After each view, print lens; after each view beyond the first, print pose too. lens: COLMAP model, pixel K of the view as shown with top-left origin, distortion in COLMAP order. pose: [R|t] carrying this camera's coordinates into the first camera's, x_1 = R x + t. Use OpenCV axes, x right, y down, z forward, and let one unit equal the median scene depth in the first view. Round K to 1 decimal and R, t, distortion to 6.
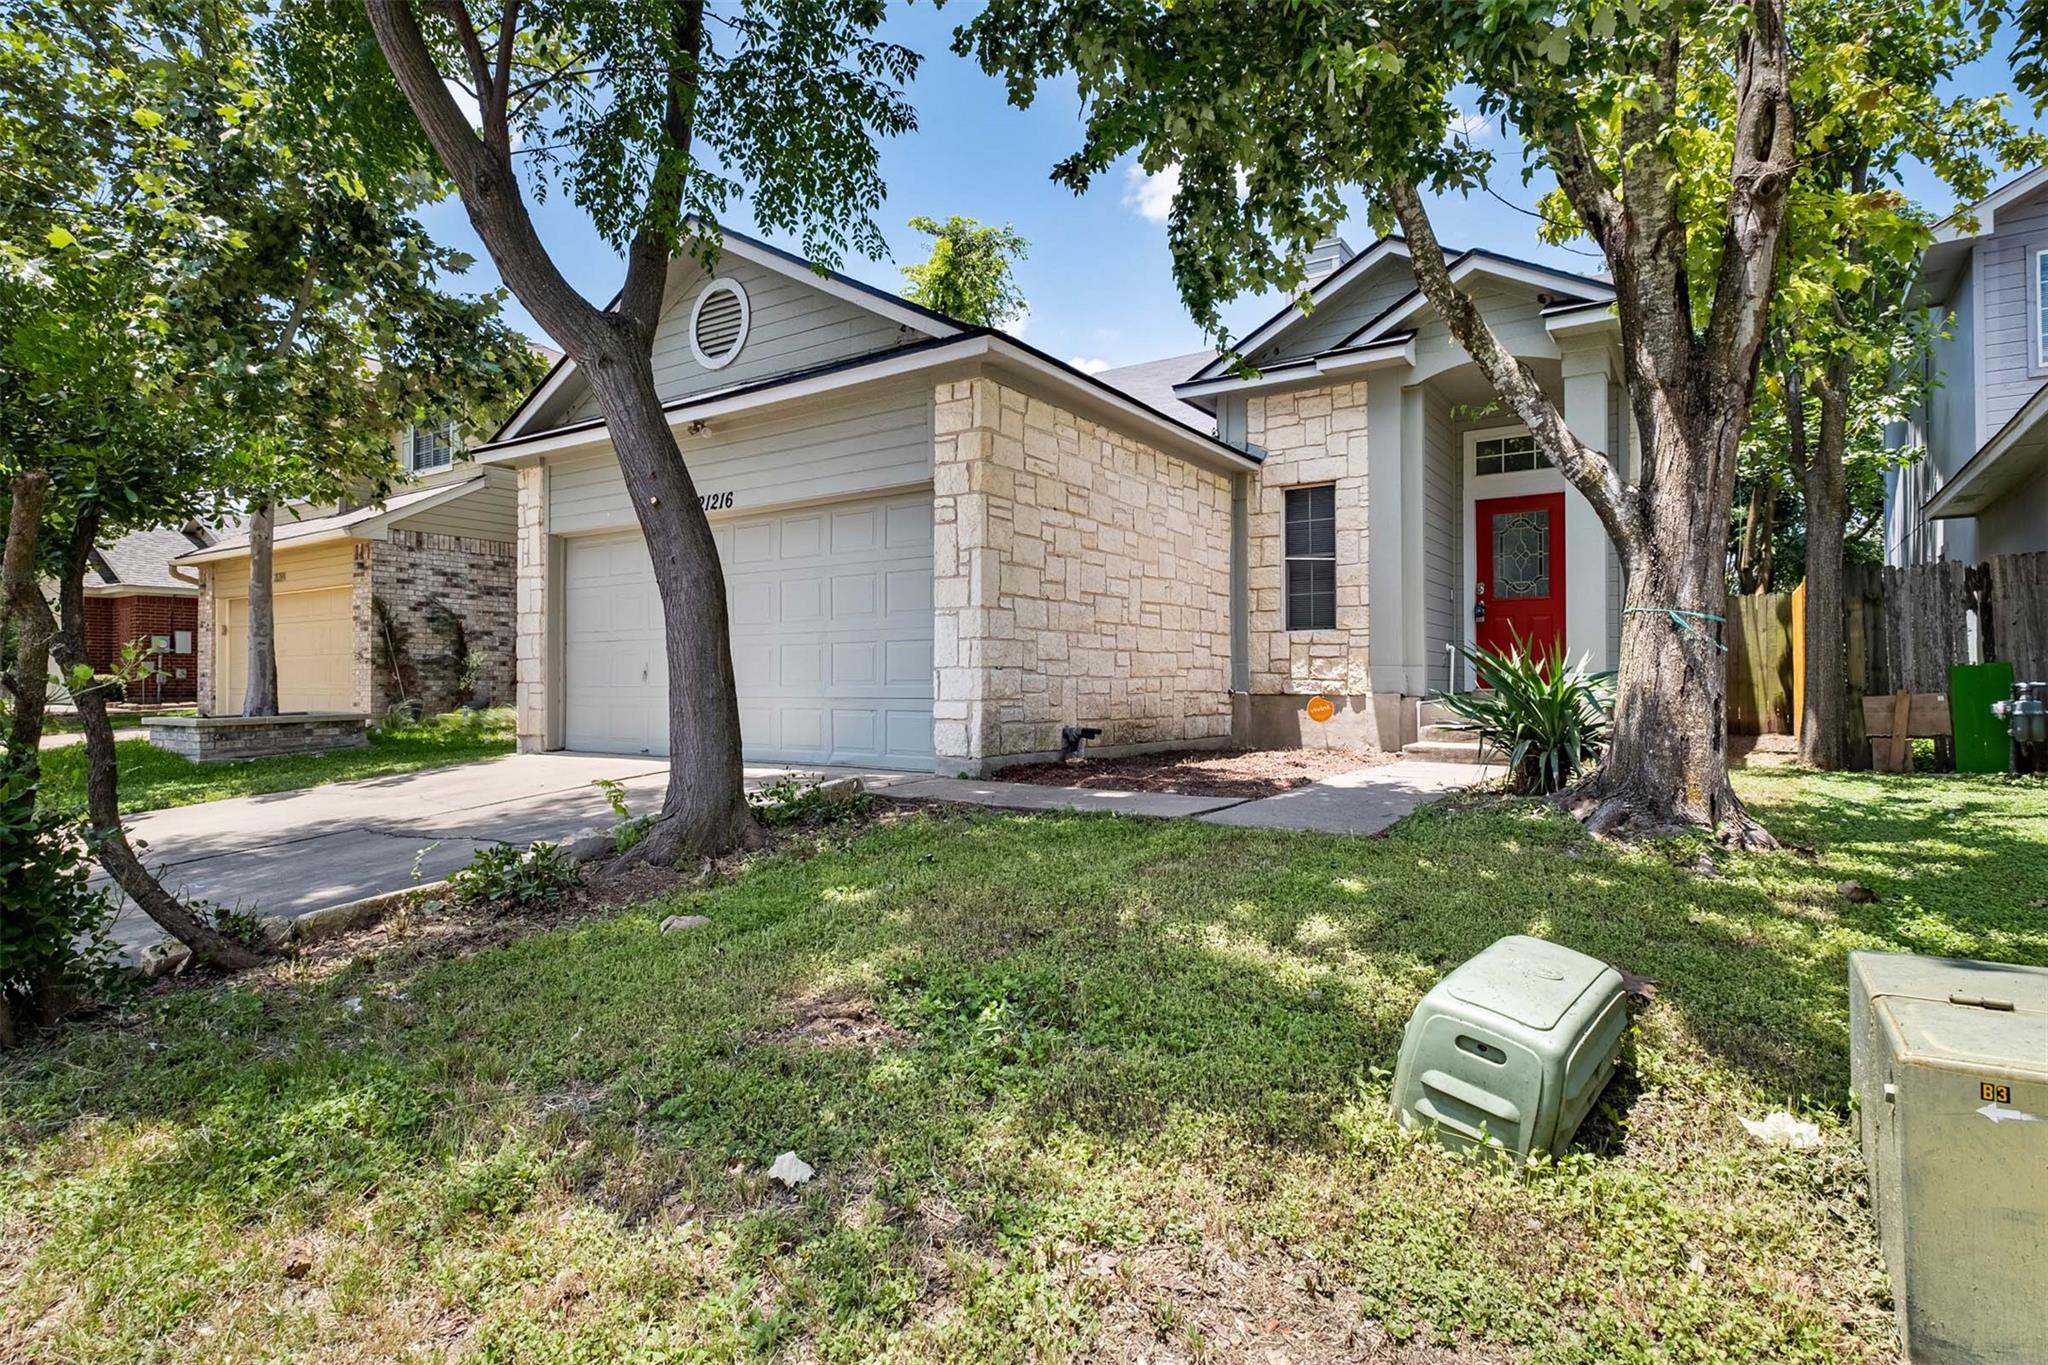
lens RADIAL K [[1040.8, 0, 1028.3], [0, 1040.8, 674.3], [0, 0, 1]] dist [0.000340, 0.000149]
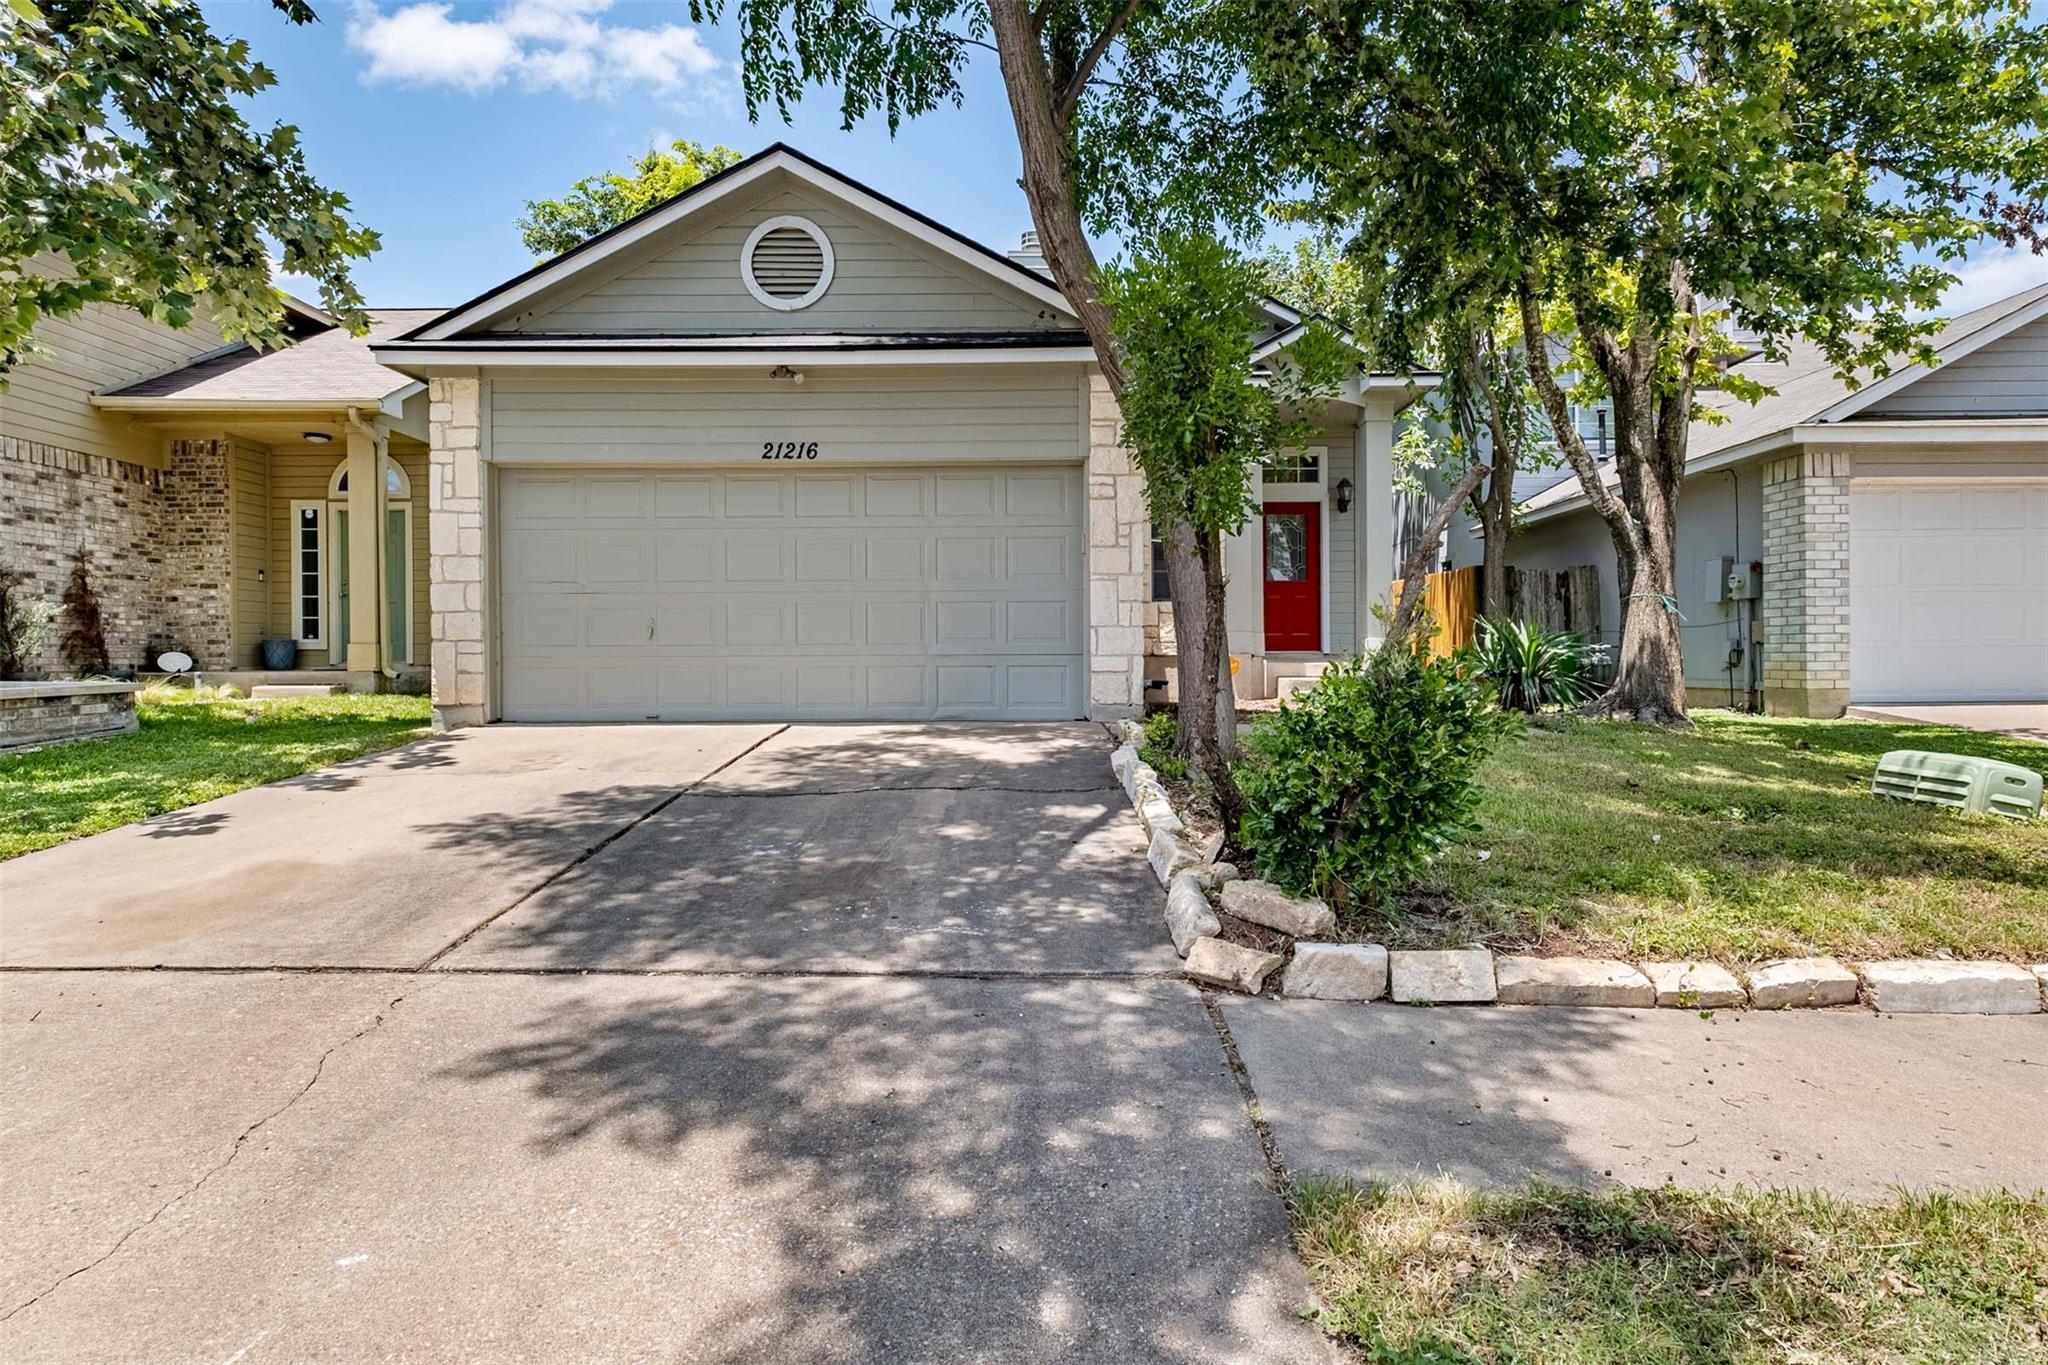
lens RADIAL K [[1102.7, 0, 1026.0], [0, 1102.7, 671.5], [0, 0, 1]] dist [-0.000610, 0.000934]
pose [[0.837768, -0.009278, 0.545947, -0.803325], [-0.002548, 0.999778, 0.020901, 0.017966], [-0.546020, -0.018901, 0.837559, 0.036332]]
